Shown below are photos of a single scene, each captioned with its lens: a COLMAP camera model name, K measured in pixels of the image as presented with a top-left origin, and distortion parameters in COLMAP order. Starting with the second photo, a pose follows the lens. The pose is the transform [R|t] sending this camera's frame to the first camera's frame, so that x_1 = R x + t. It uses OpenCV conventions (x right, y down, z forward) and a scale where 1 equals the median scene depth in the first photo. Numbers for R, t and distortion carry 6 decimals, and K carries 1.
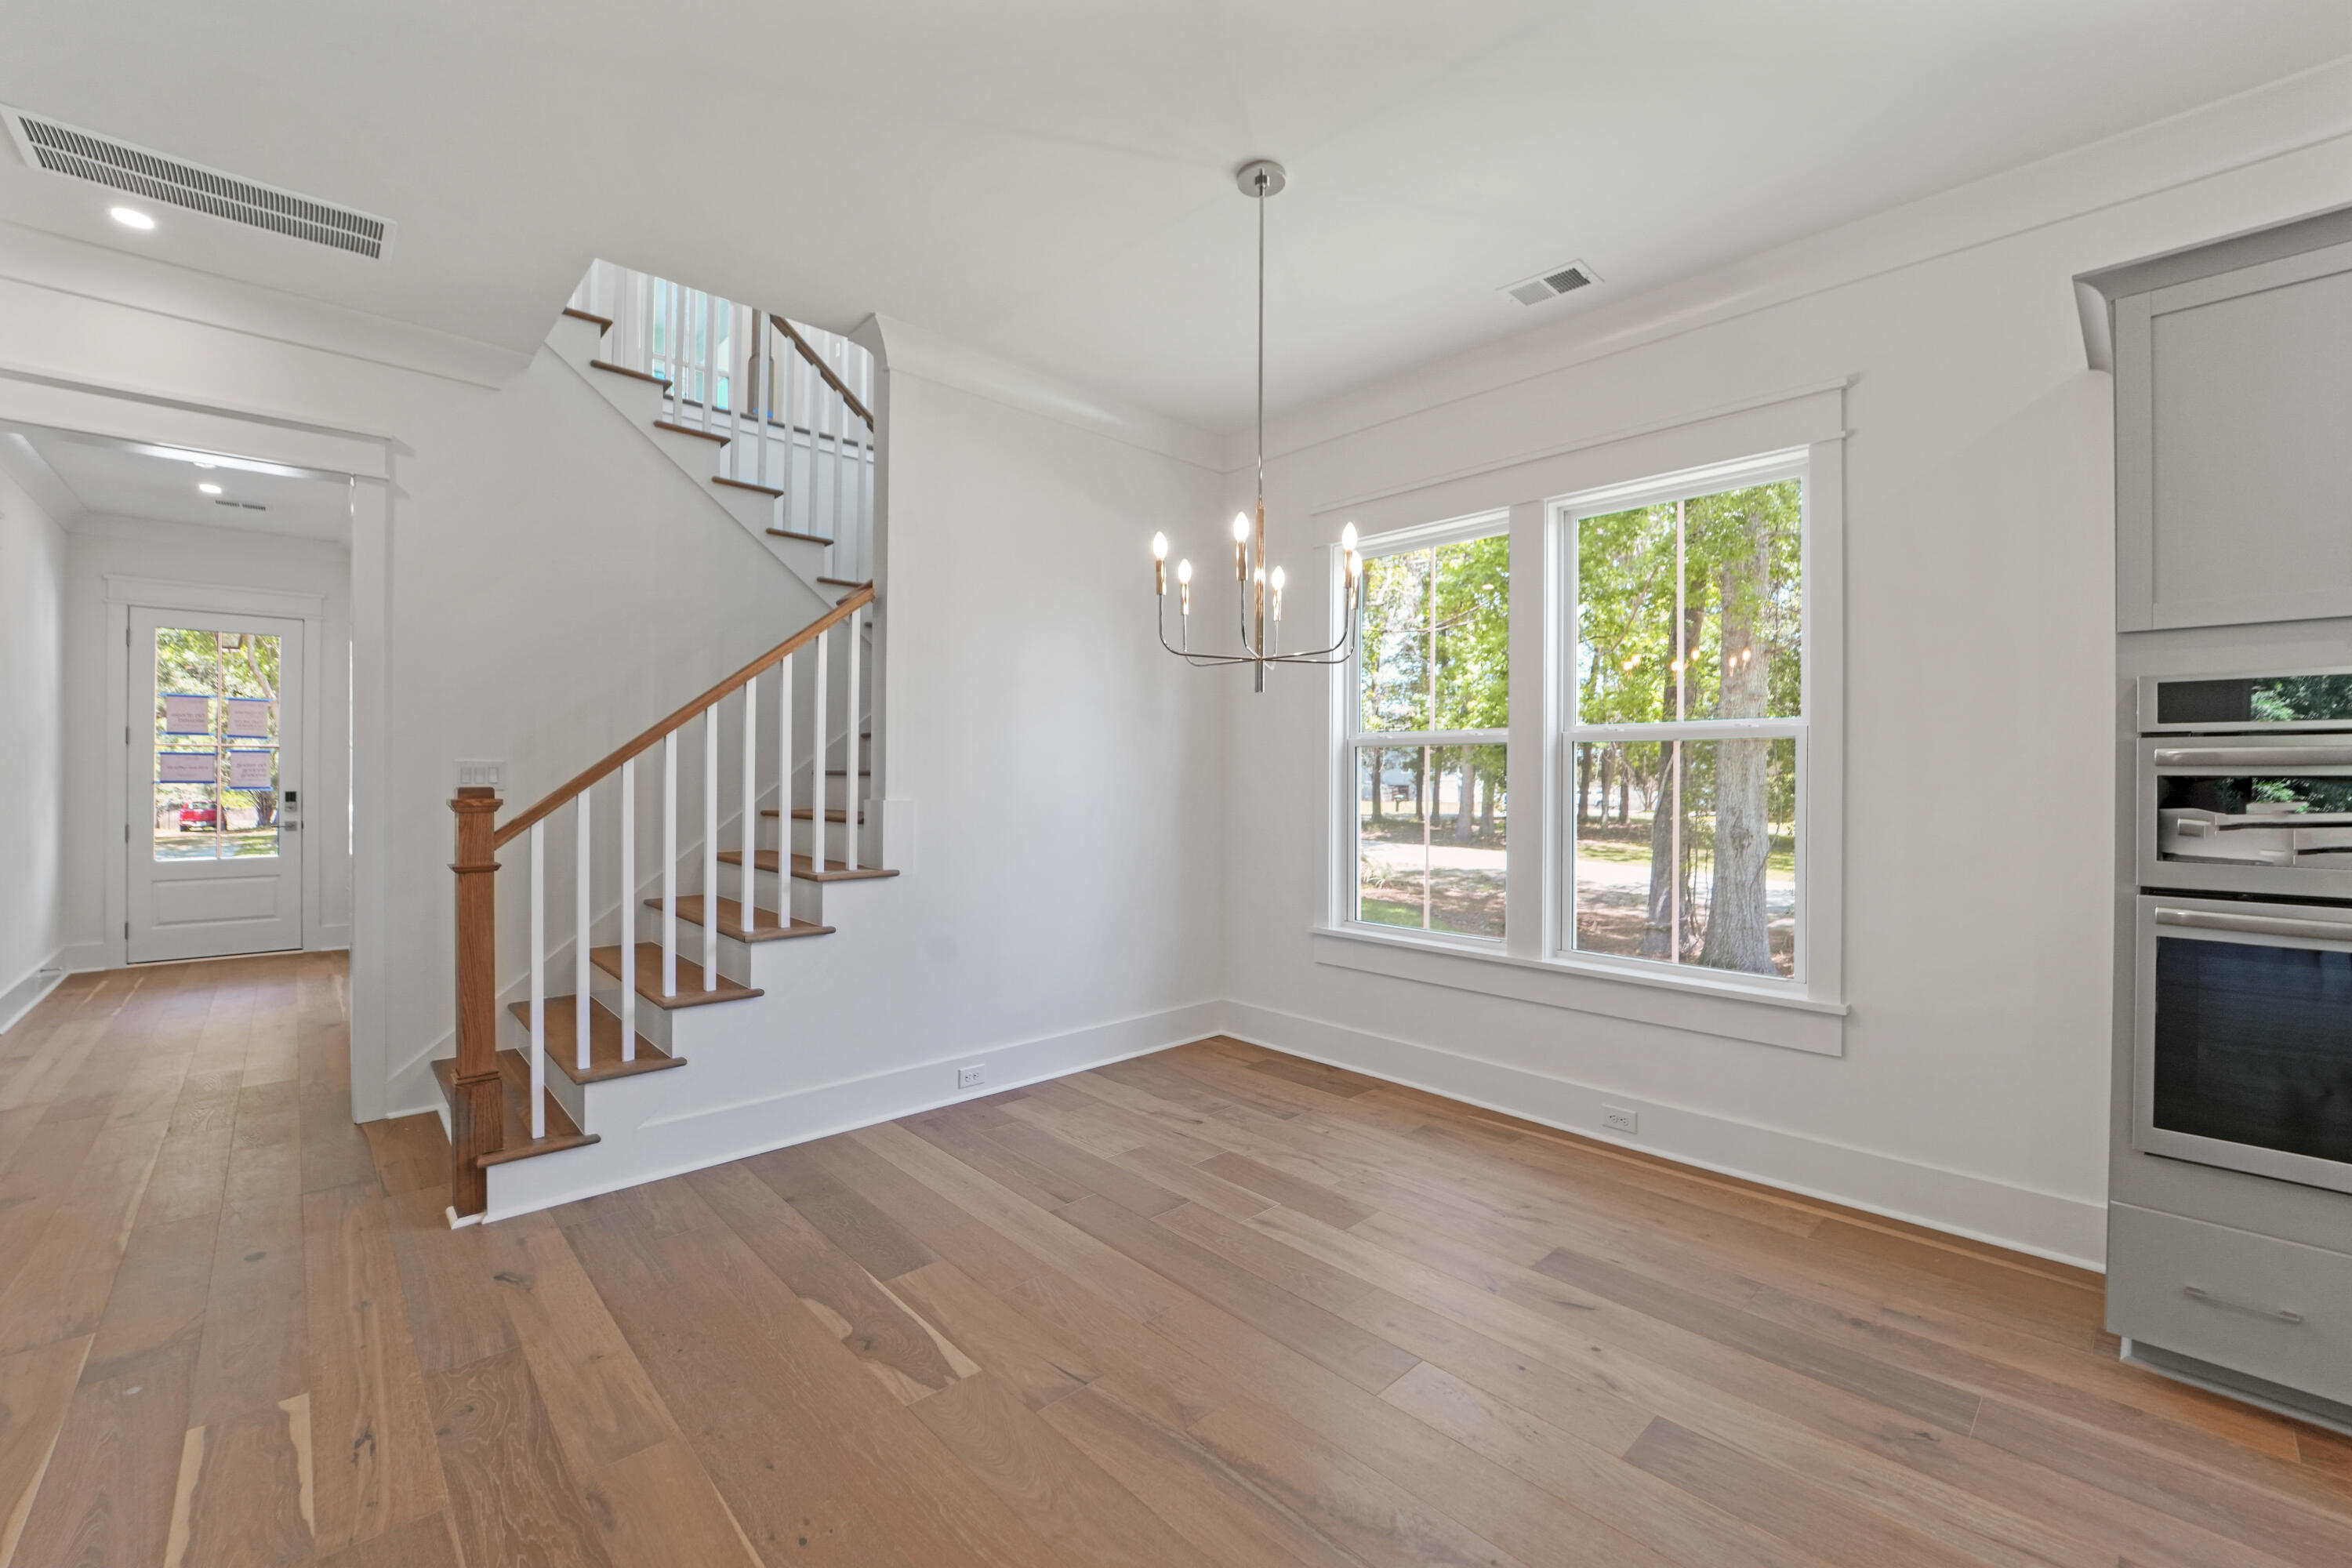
lens RADIAL K [[963.0, 0, 1177.9], [0, 963.0, 774.4], [0, 0, 1]] dist [-0.020726, -0.000161]
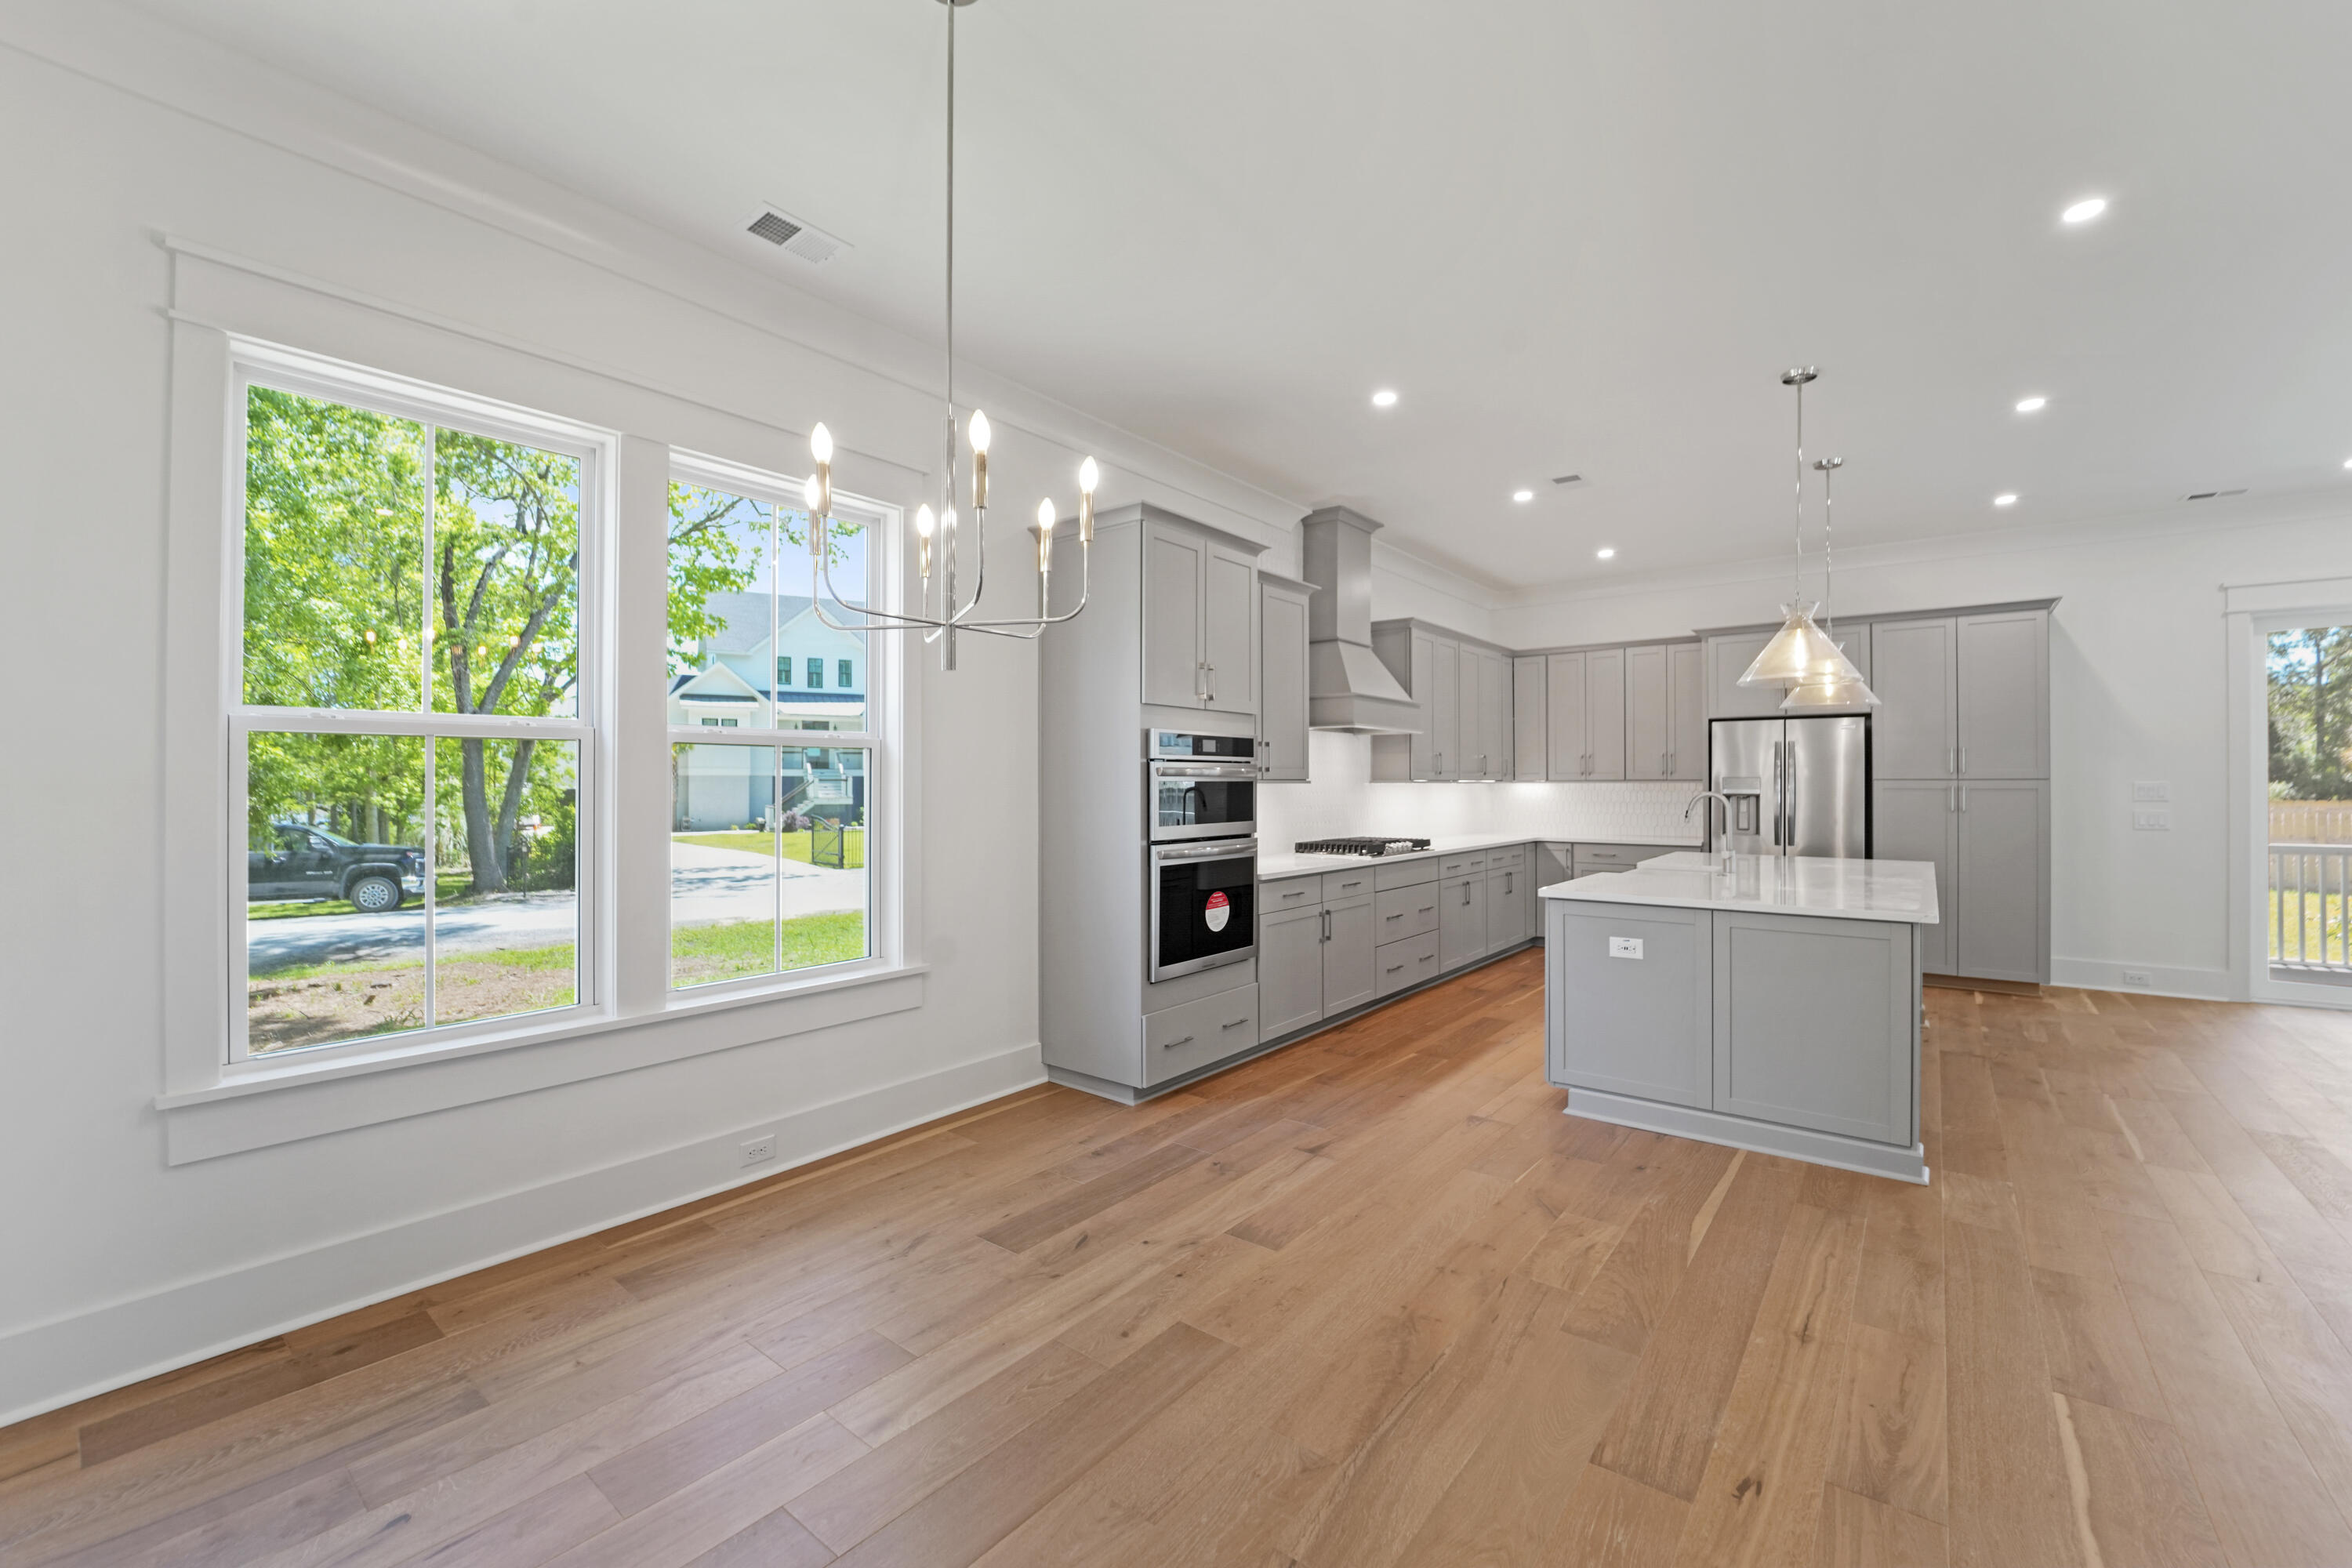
lens RADIAL K [[963.0, 0, 1171.2], [0, 963.0, 777.9], [0, 0, 1]] dist [-0.020726, -0.000161]
pose [[-0.142096, 0.000507, 0.989853, -0.625372], [-0.000216, 1.000000, -0.000543, -0.003478], [-0.989853, -0.000291, -0.142096, 0.885633]]
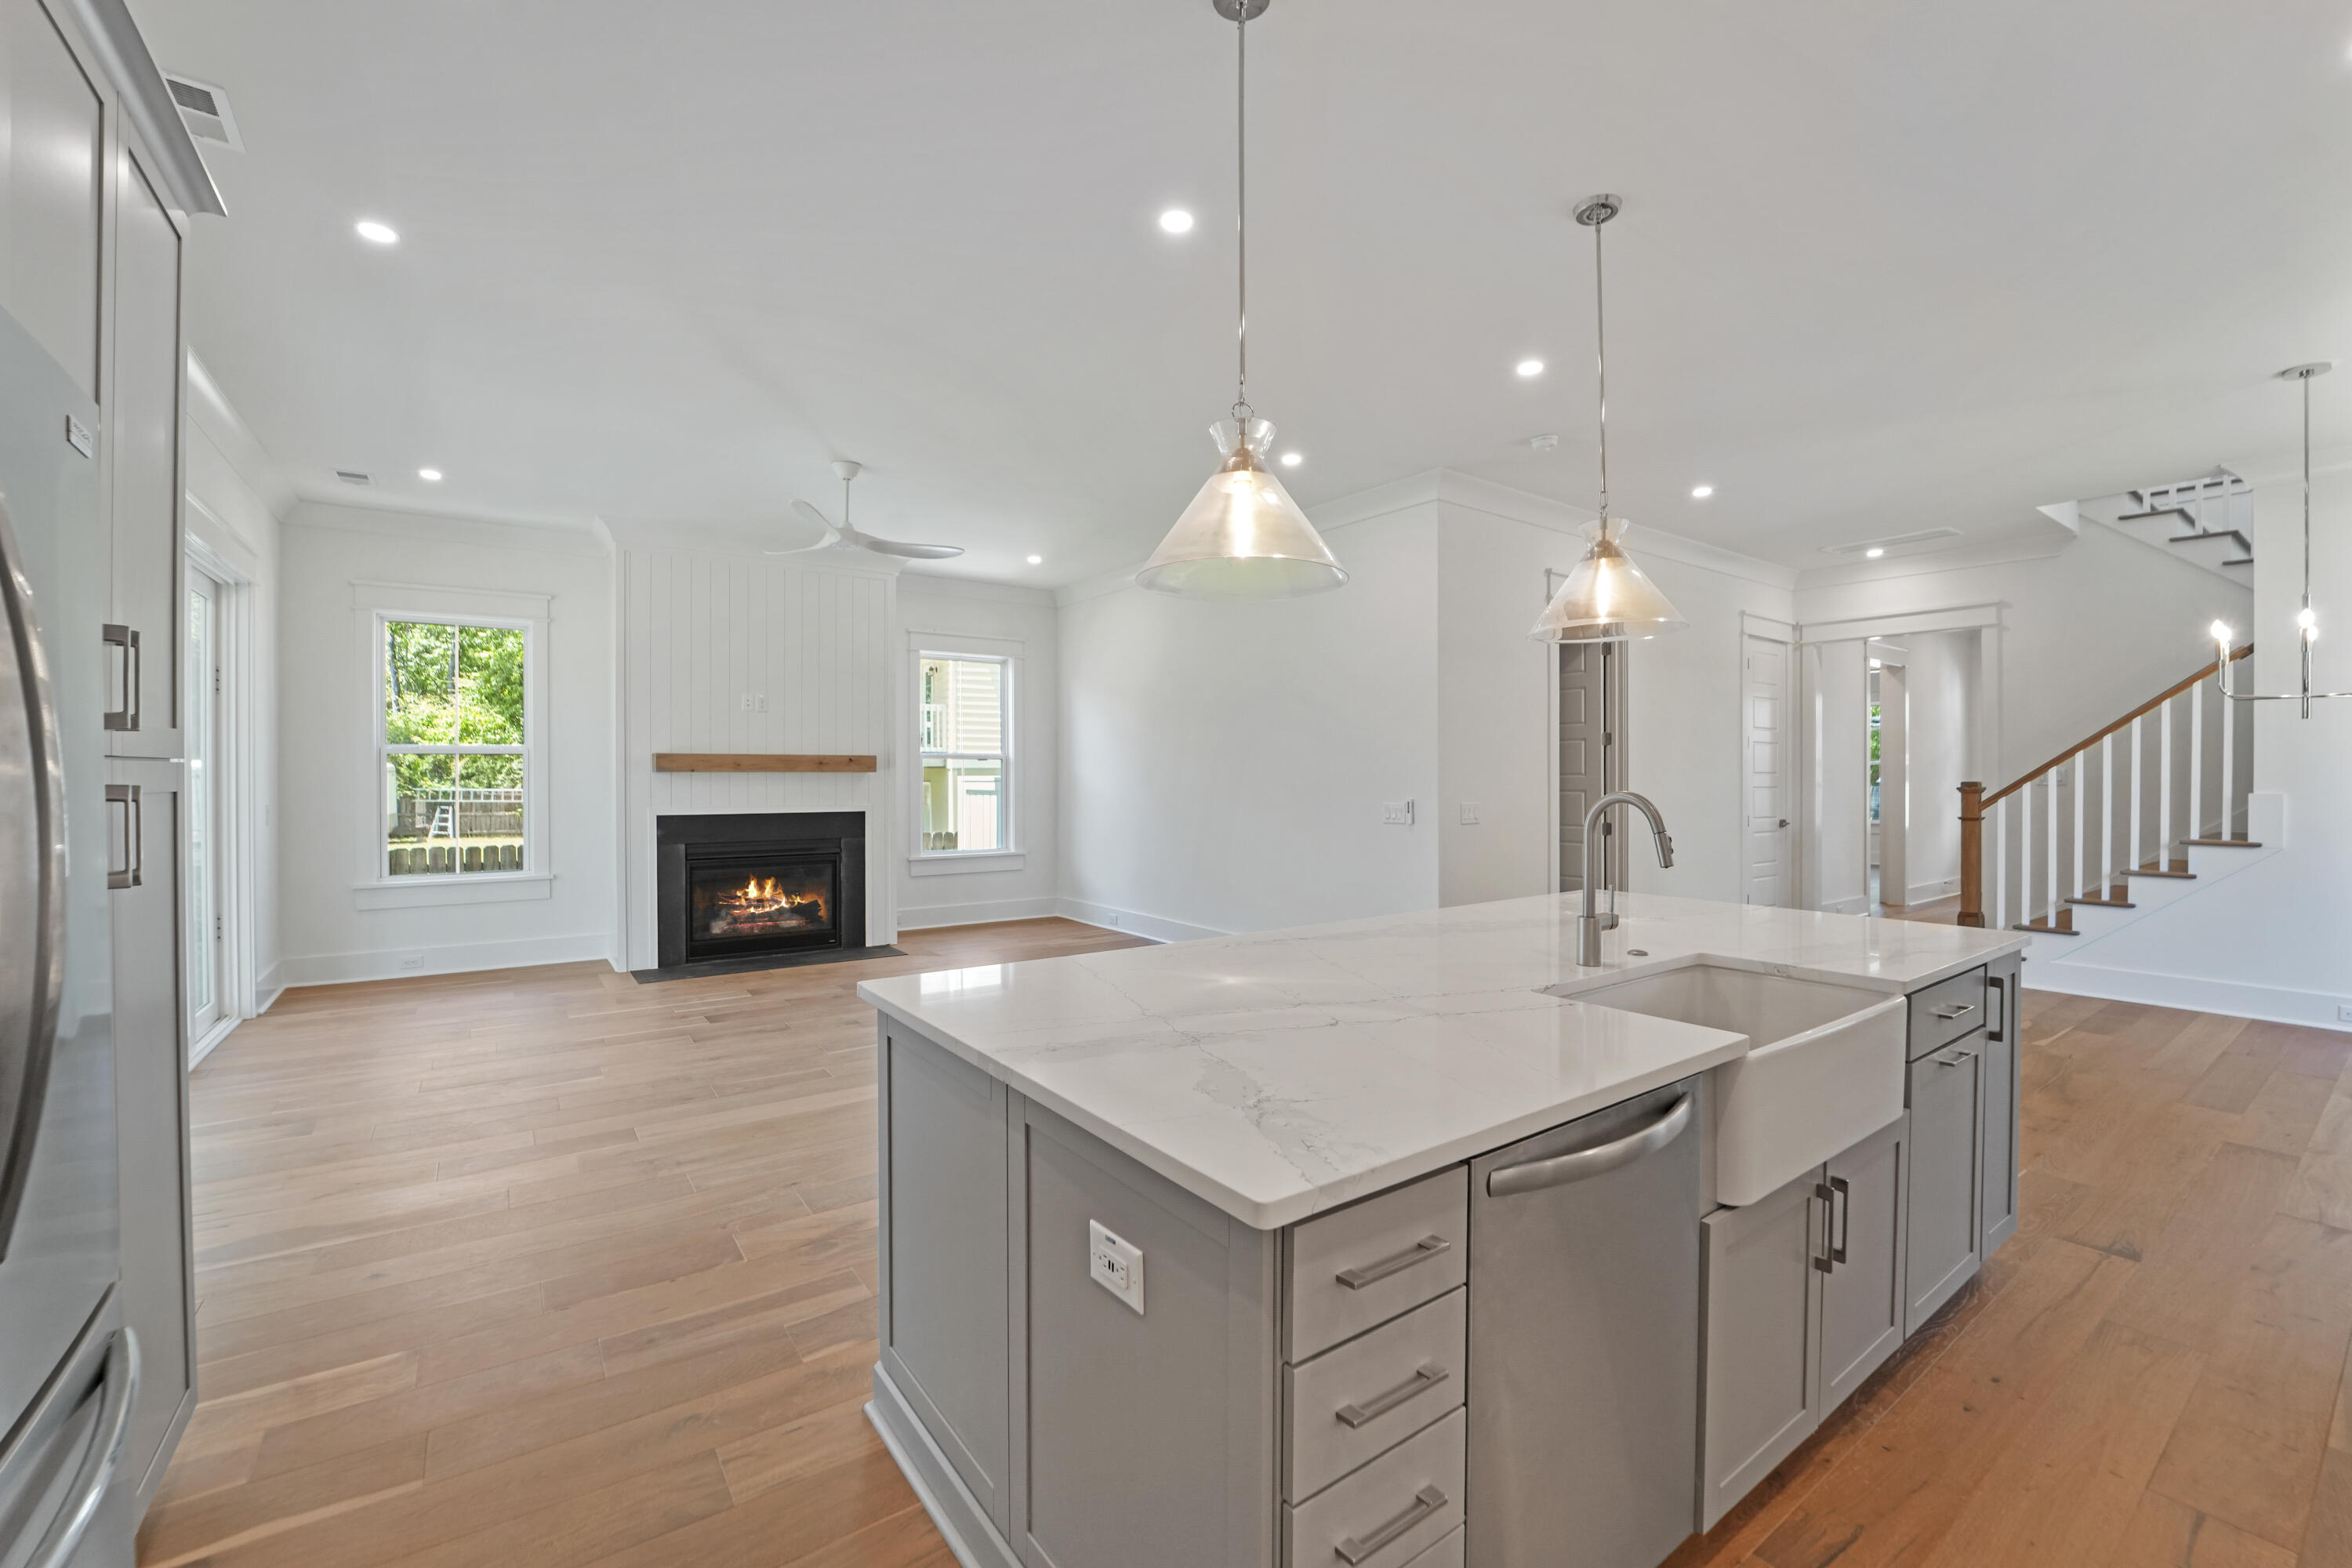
lens RADIAL K [[963.0, 0, 1181.2], [0, 963.0, 788.6], [0, 0, 1]] dist [-0.020726, -0.000161]
pose [[-0.132079, 0.009482, -0.991194, 1.638128], [-0.000051, 0.999954, 0.009572, 0.008677], [0.991239, 0.001315, -0.132073, -0.503015]]
